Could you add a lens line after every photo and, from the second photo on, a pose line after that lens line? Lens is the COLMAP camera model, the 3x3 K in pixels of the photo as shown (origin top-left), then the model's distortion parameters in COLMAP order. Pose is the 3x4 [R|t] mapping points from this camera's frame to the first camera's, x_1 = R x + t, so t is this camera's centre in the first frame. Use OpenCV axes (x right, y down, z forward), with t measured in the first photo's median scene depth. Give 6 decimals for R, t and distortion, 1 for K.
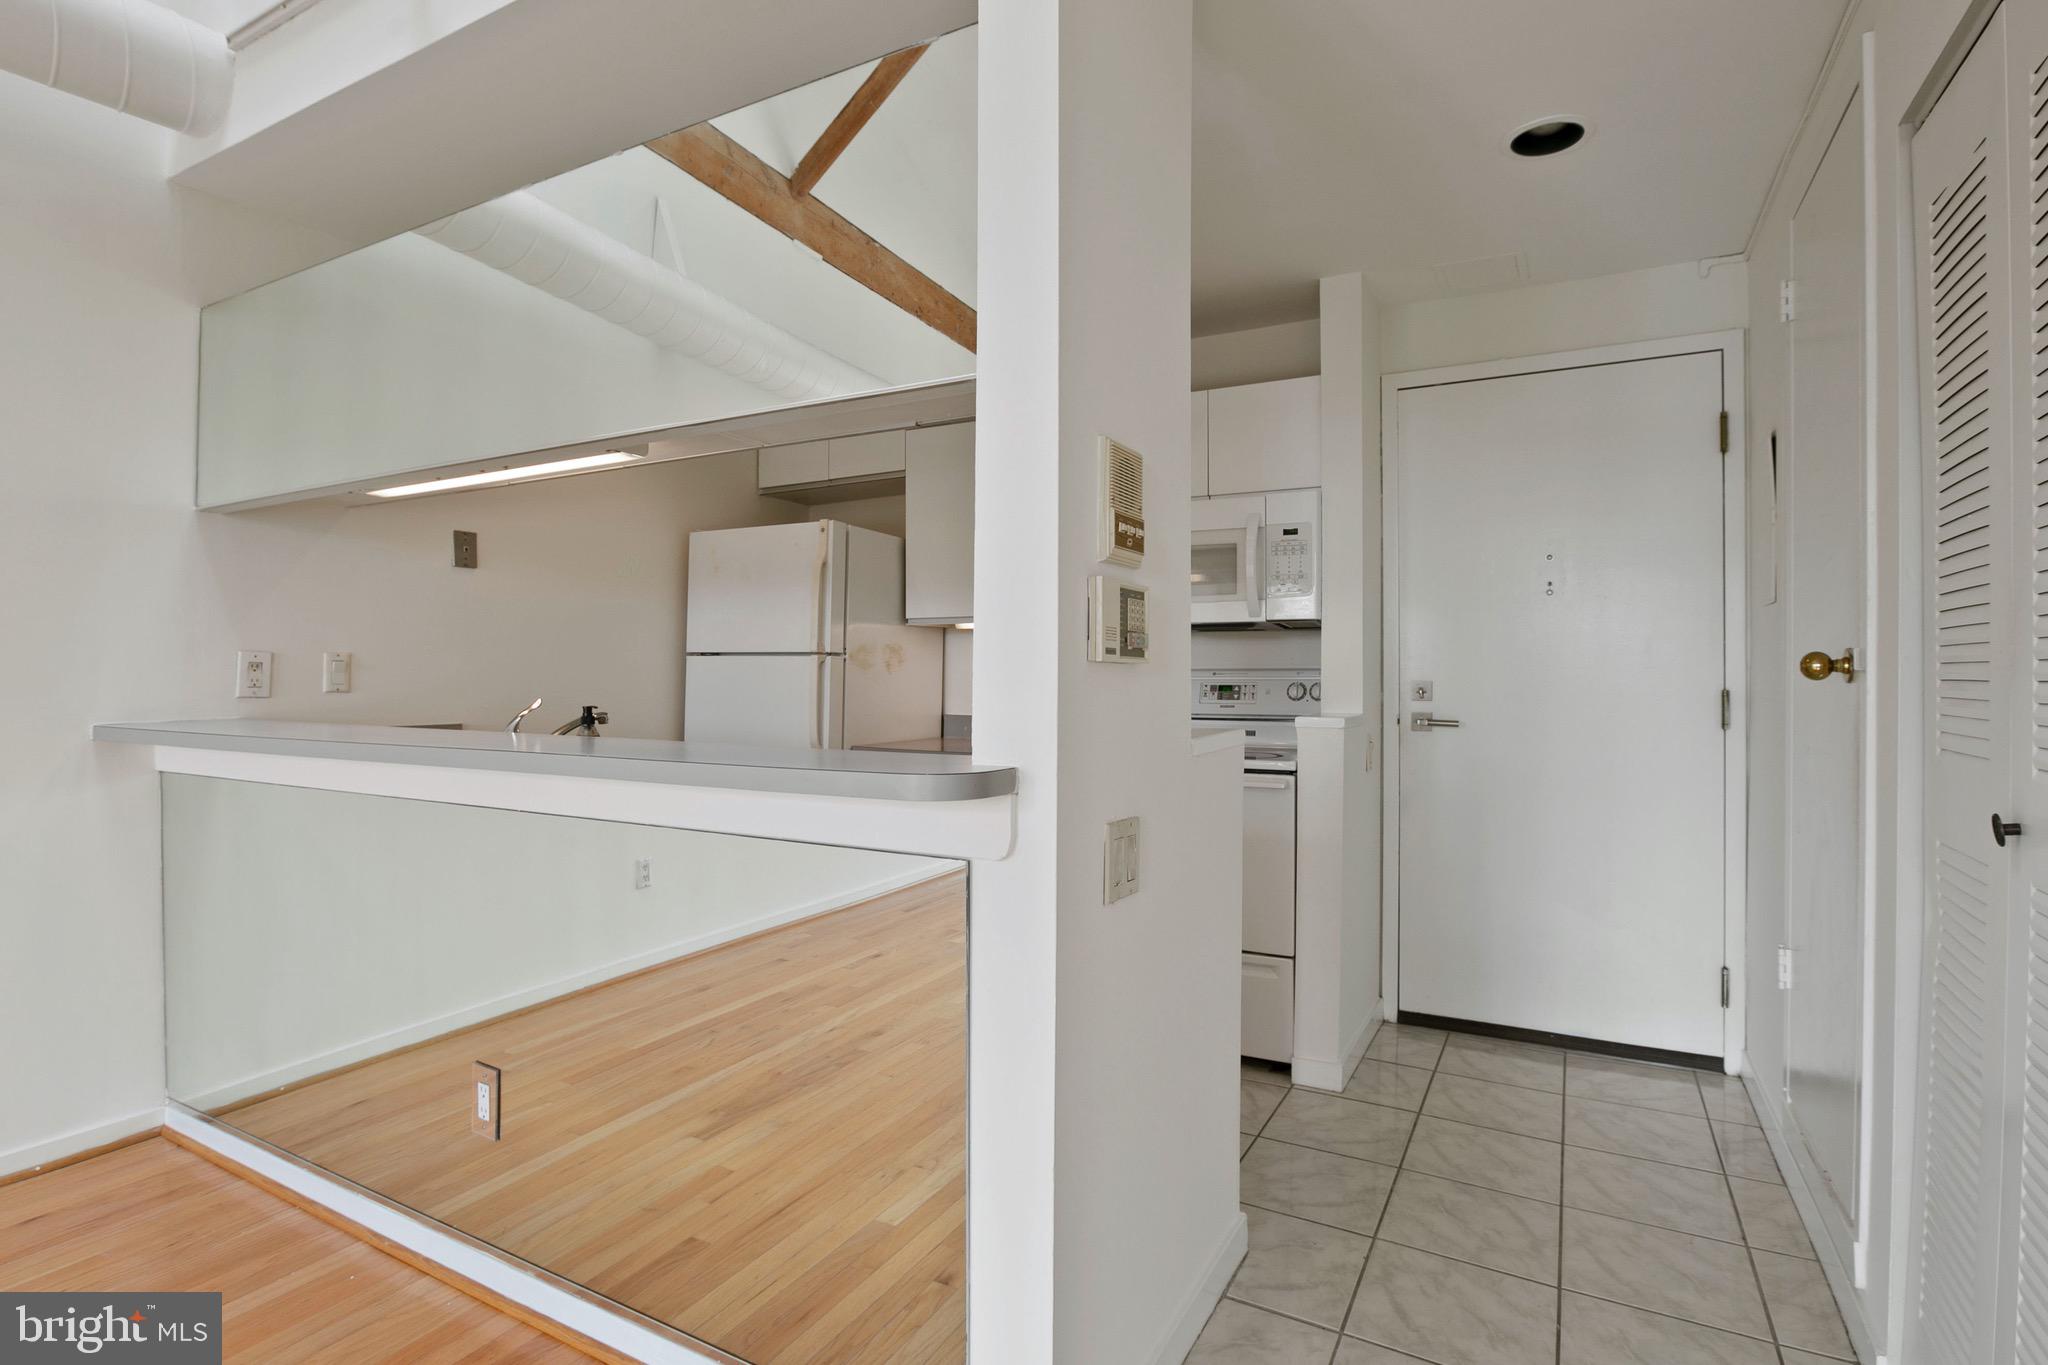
lens RADIAL K [[997.0, 0, 1017.1], [0, 997.0, 675.6], [0, 0, 1]] dist [-0.016320, 0.001178]
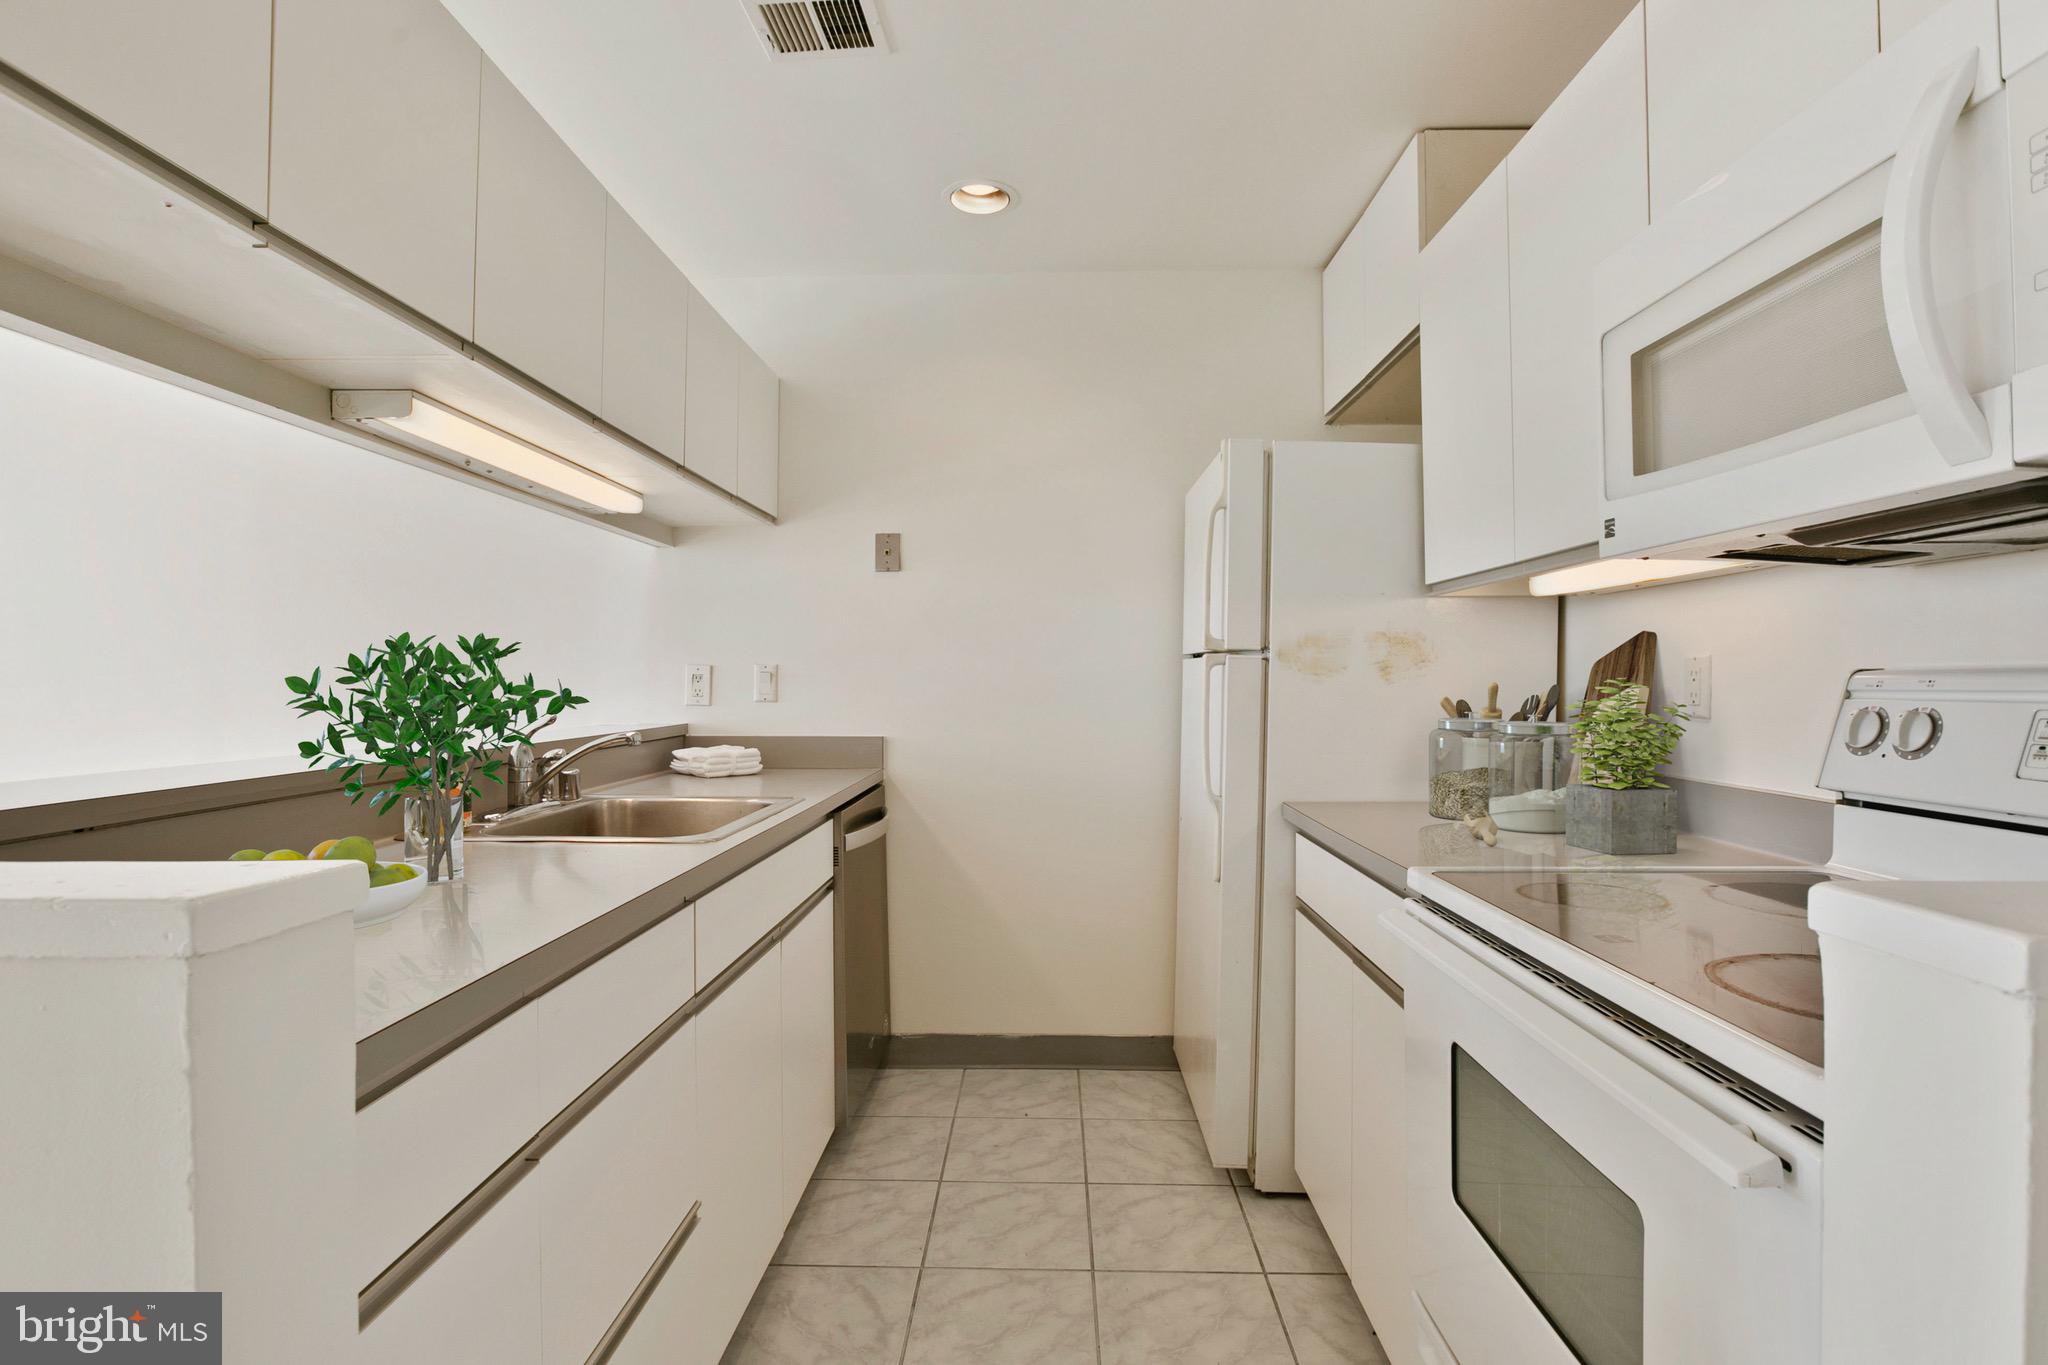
lens RADIAL K [[997.0, 0, 1017.1], [0, 997.0, 675.6], [0, 0, 1]] dist [-0.016320, 0.001178]
pose [[0.448200, -0.005725, -0.893915, 0.414692], [0.005003, 0.999980, -0.003896, -0.006135], [0.893919, -0.002726, 0.448220, 0.815595]]
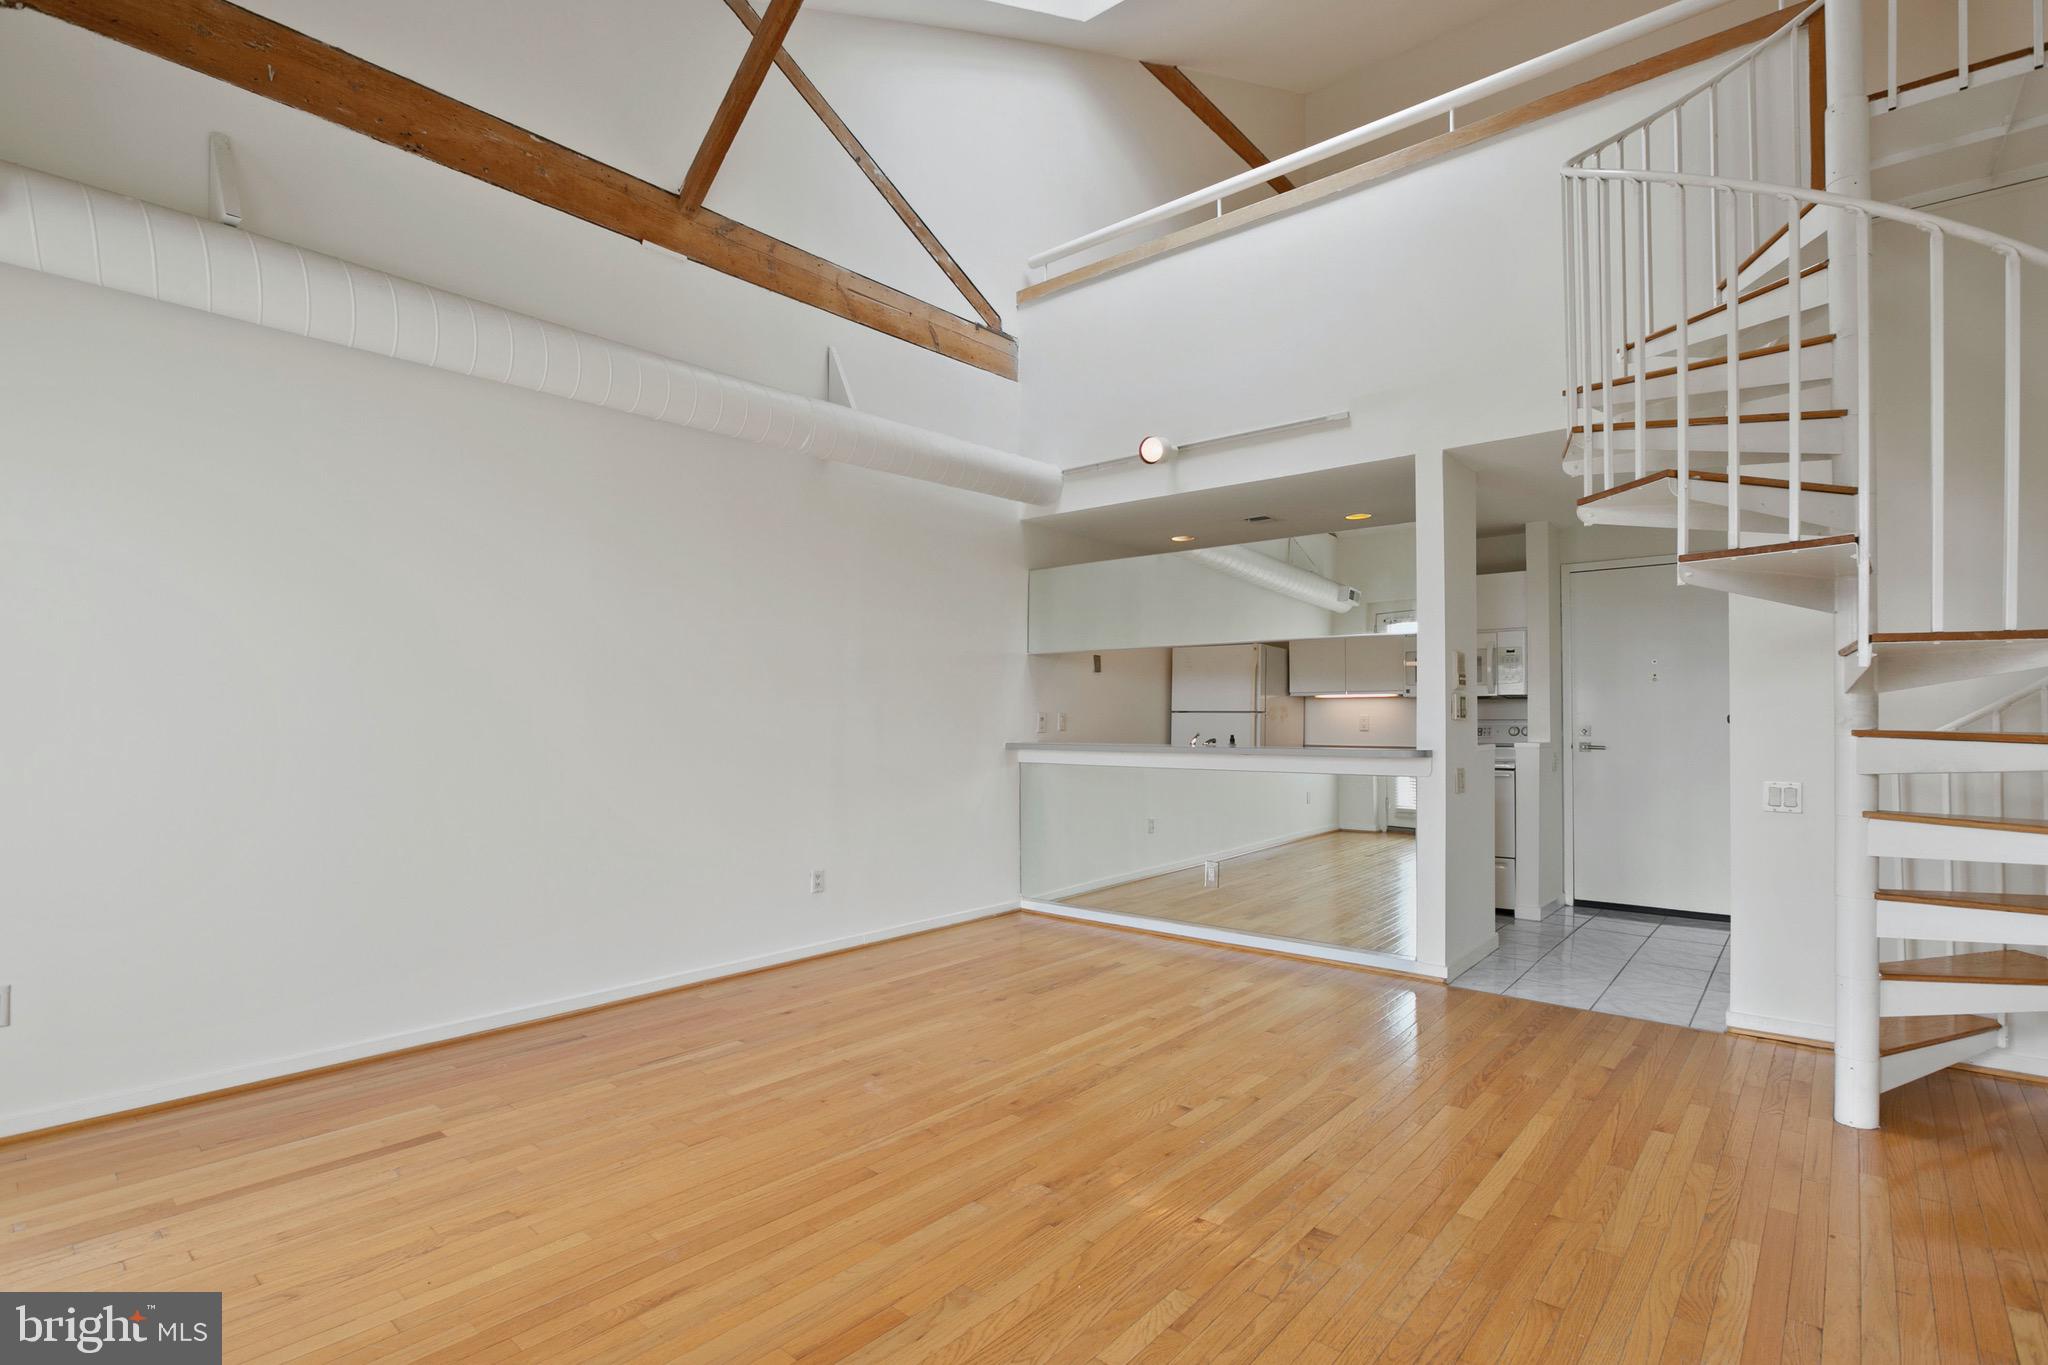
lens RADIAL K [[951.9, 0, 1021.6], [0, 951.9, 702.3], [0, 0, 1]] dist [-0.018143, 0.000125]
pose [[0.980683, -0.005368, -0.195528, -0.359755], [0.001457, 0.999796, -0.020144, -0.004765], [0.195596, 0.019470, 0.980491, -1.198937]]
